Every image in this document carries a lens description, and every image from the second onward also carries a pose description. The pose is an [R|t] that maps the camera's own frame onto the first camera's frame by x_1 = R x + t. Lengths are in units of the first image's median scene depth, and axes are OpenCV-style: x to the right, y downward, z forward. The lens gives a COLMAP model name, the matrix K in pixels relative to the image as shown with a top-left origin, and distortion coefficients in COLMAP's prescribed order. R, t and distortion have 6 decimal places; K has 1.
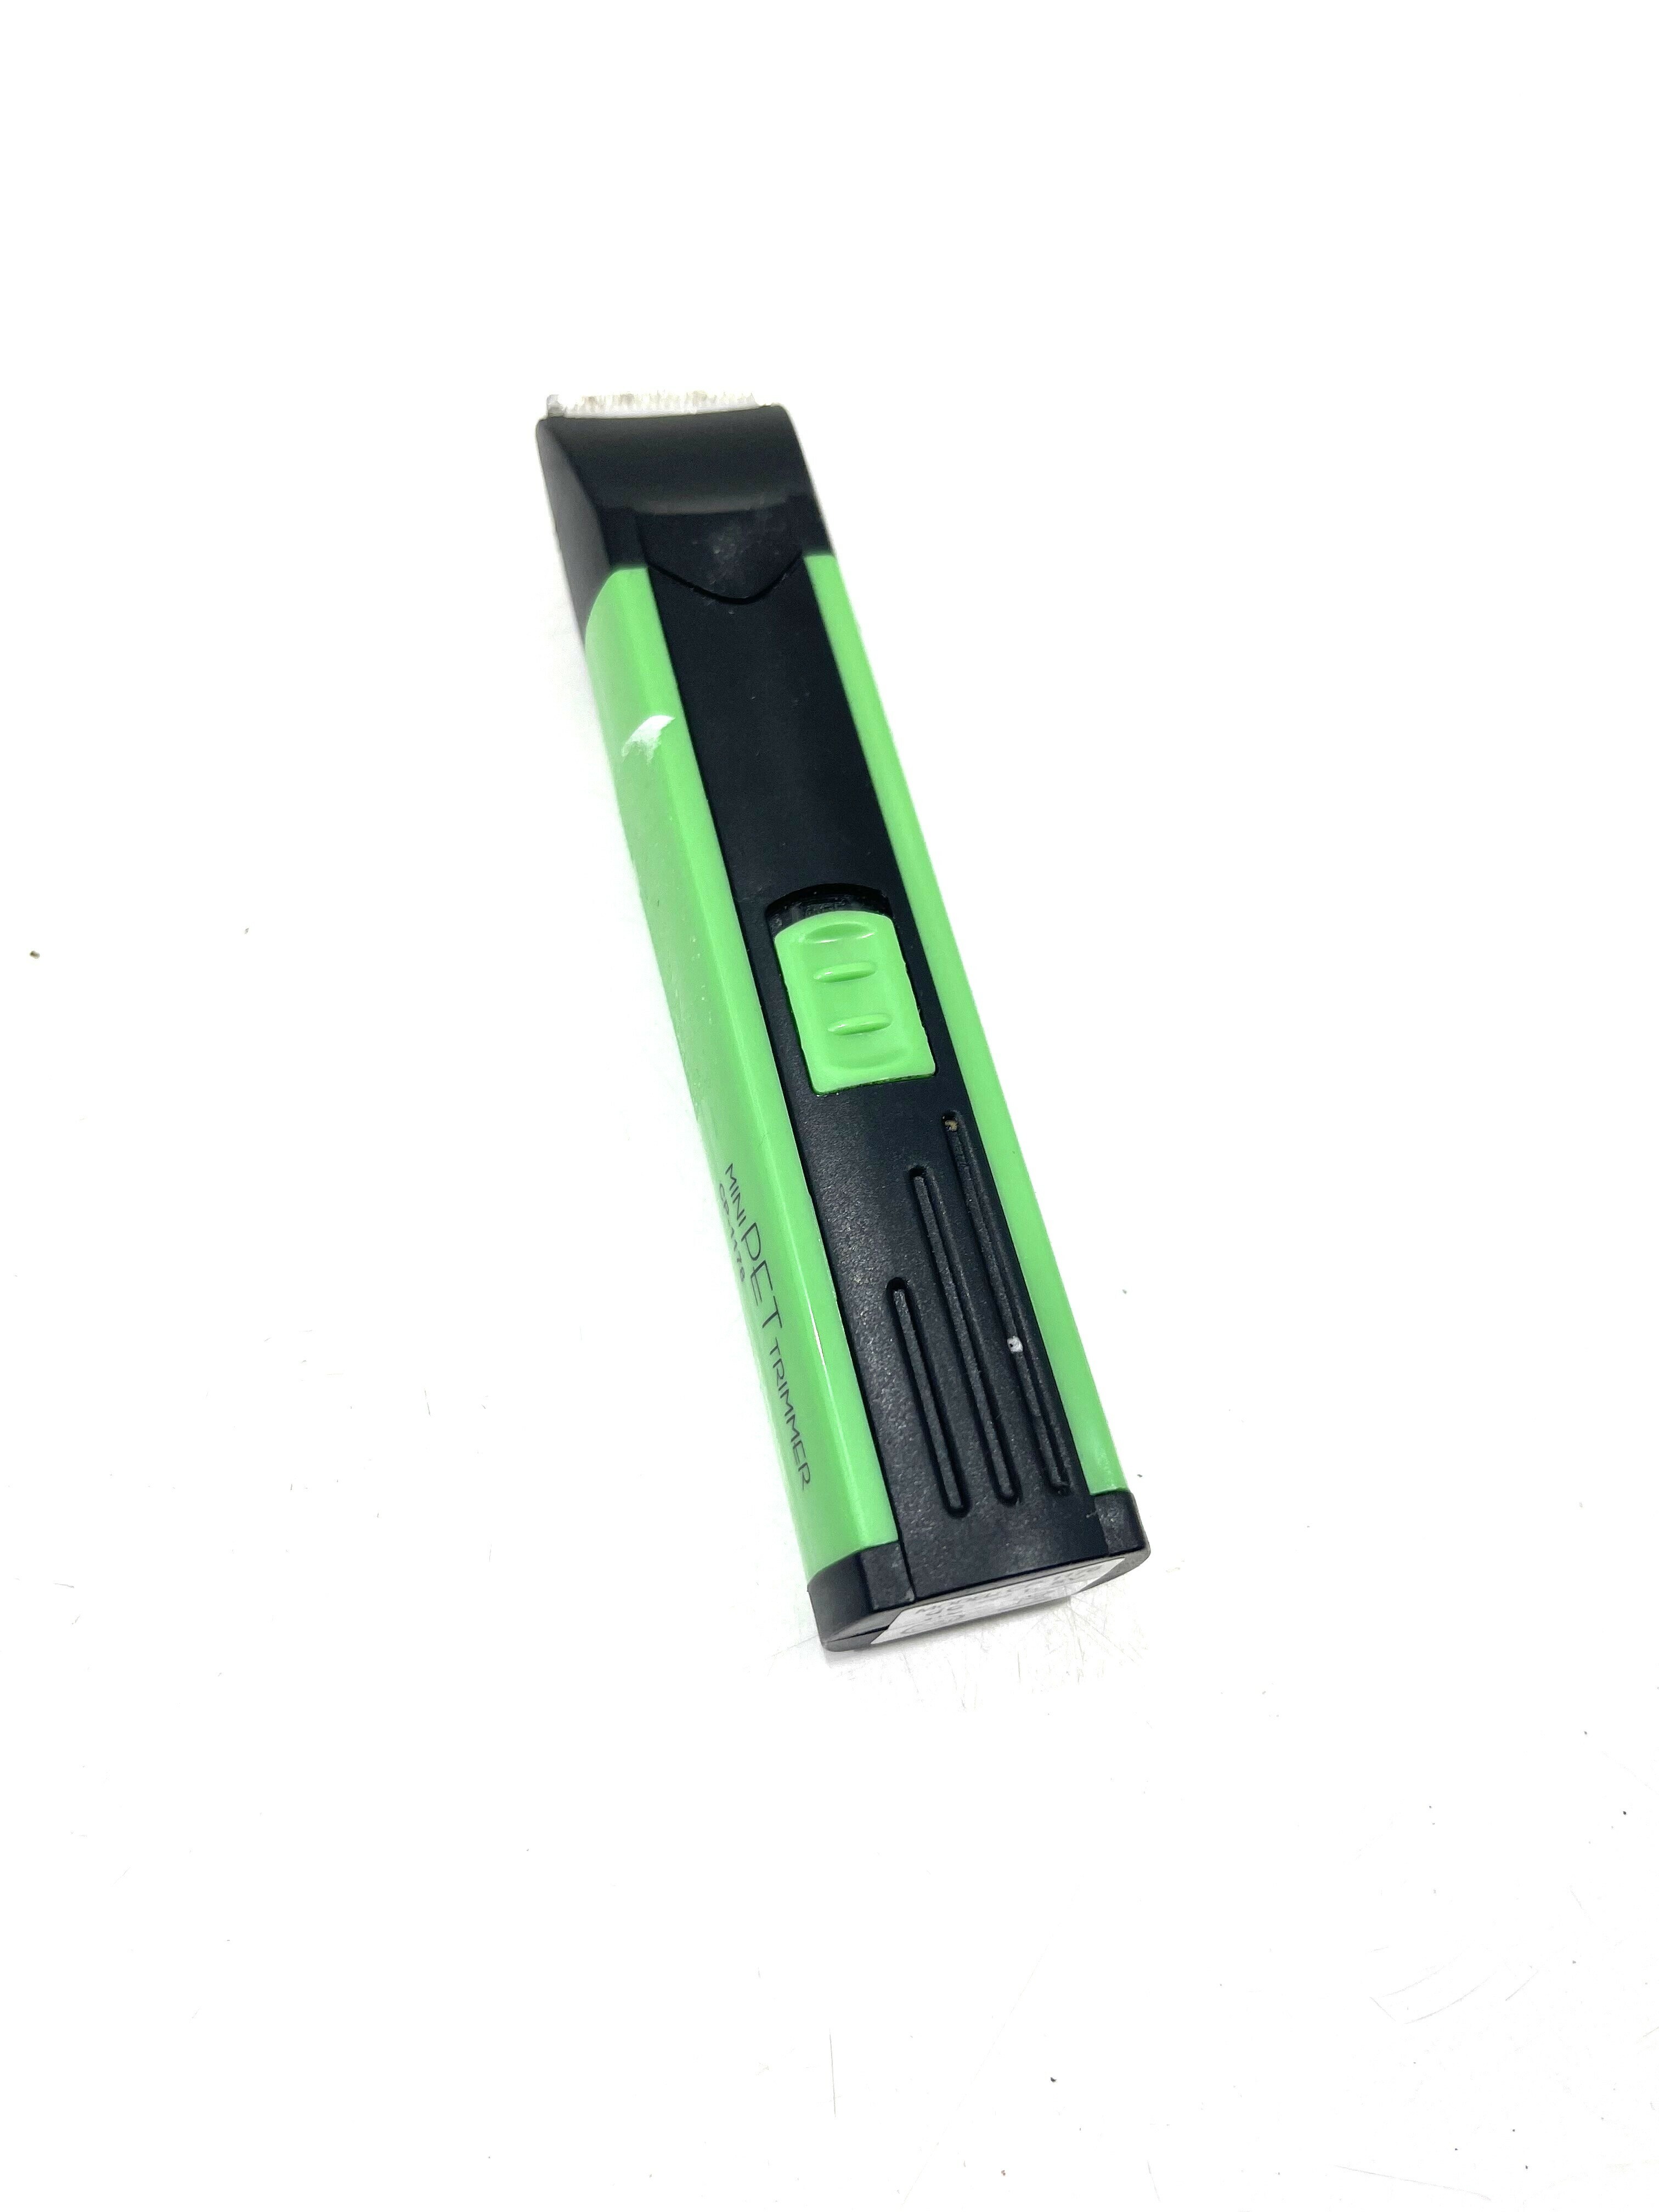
lens RADIAL K [[1678.9, 0, 829.5], [0, 1678.9, 1106.0], [0, 0, 1]] dist [-0.000233, -0.001484]
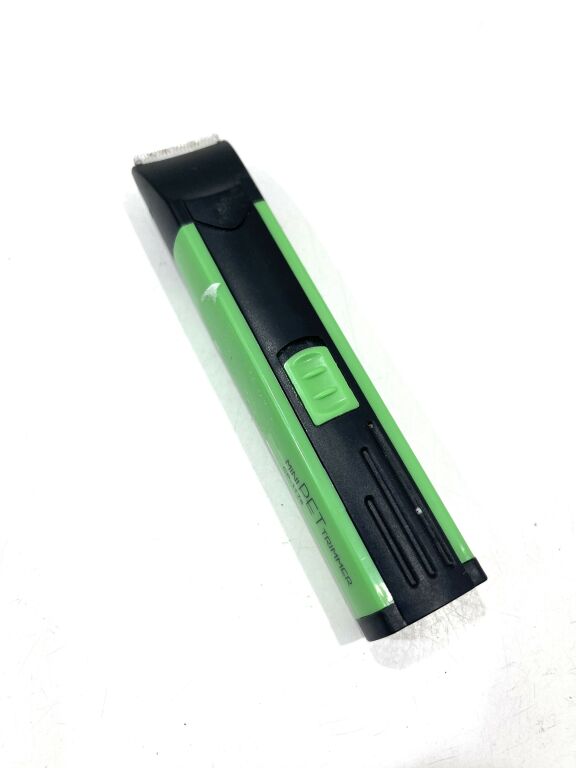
lens RADIAL K [[582.9, 0, 288.0], [0, 582.9, 384.0], [0, 0, 1]] dist [-0.000233, -0.001484]
pose [[0.975096, -0.216483, 0.048201, -0.075420], [0.213474, 0.975061, 0.060707, -0.127685], [-0.060141, -0.048905, 0.996991, 0.146706]]
